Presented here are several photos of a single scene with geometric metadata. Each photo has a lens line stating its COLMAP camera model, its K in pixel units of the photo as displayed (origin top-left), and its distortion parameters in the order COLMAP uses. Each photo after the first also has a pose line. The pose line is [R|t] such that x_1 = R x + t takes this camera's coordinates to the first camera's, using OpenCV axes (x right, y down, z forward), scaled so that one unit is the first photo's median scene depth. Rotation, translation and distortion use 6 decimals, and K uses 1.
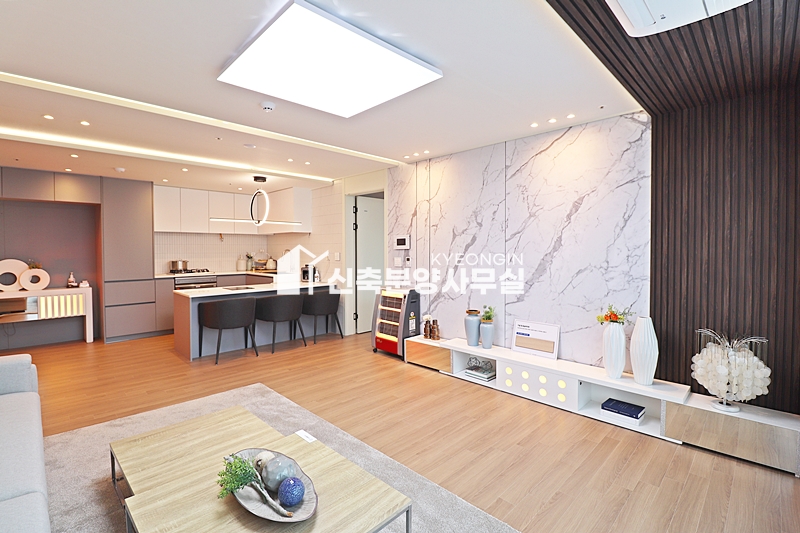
lens RADIAL K [[371.0, 0, 403.3], [0, 371.0, 260.8], [0, 0, 1]] dist [-0.027679, -0.000753]
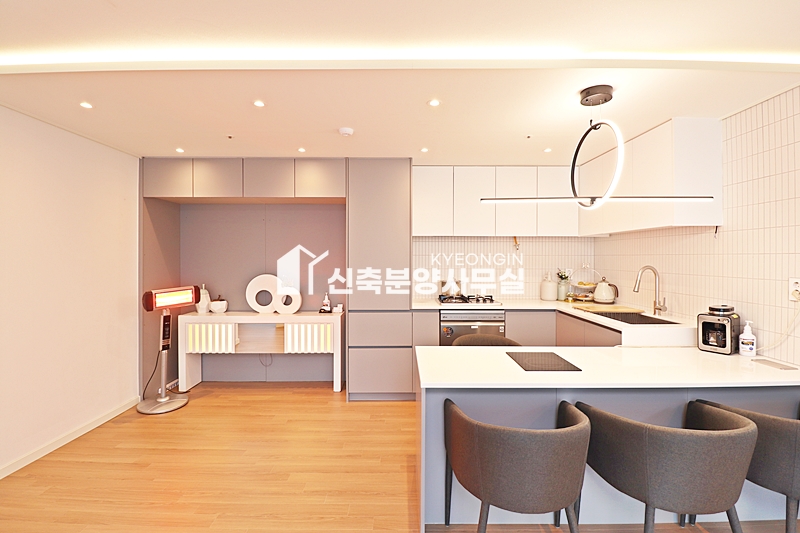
lens RADIAL K [[371.0, 0, 398.4], [0, 371.0, 260.2], [0, 0, 1]] dist [-0.027679, -0.000753]
pose [[0.698426, 0.008894, -0.715627, -0.237872], [-0.022261, 0.999709, -0.009301, -0.031213], [0.715336, 0.022427, 0.698421, 0.536640]]
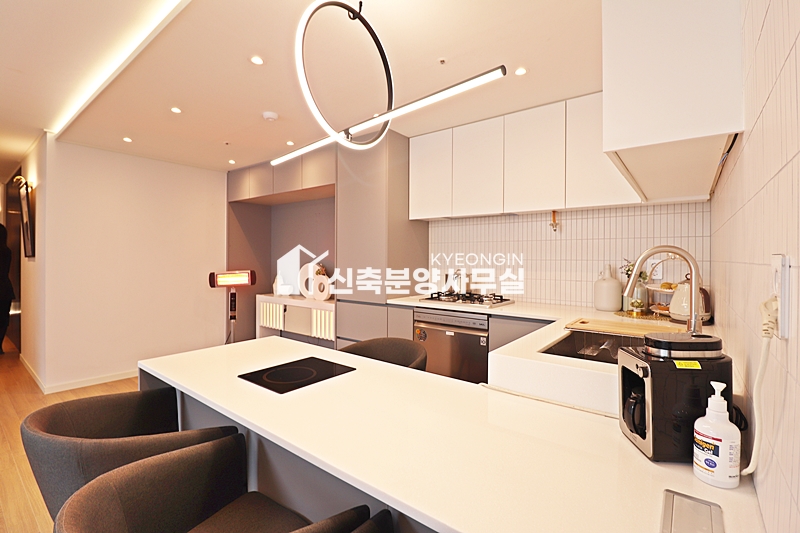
lens RADIAL K [[371.0, 0, 395.5], [0, 371.0, 261.5], [0, 0, 1]] dist [-0.027679, -0.000753]
pose [[0.101856, 0.009457, -0.994754, -0.126280], [-0.035361, 0.999357, 0.005880, -0.019111], [0.994170, 0.034577, 0.102125, 0.961751]]
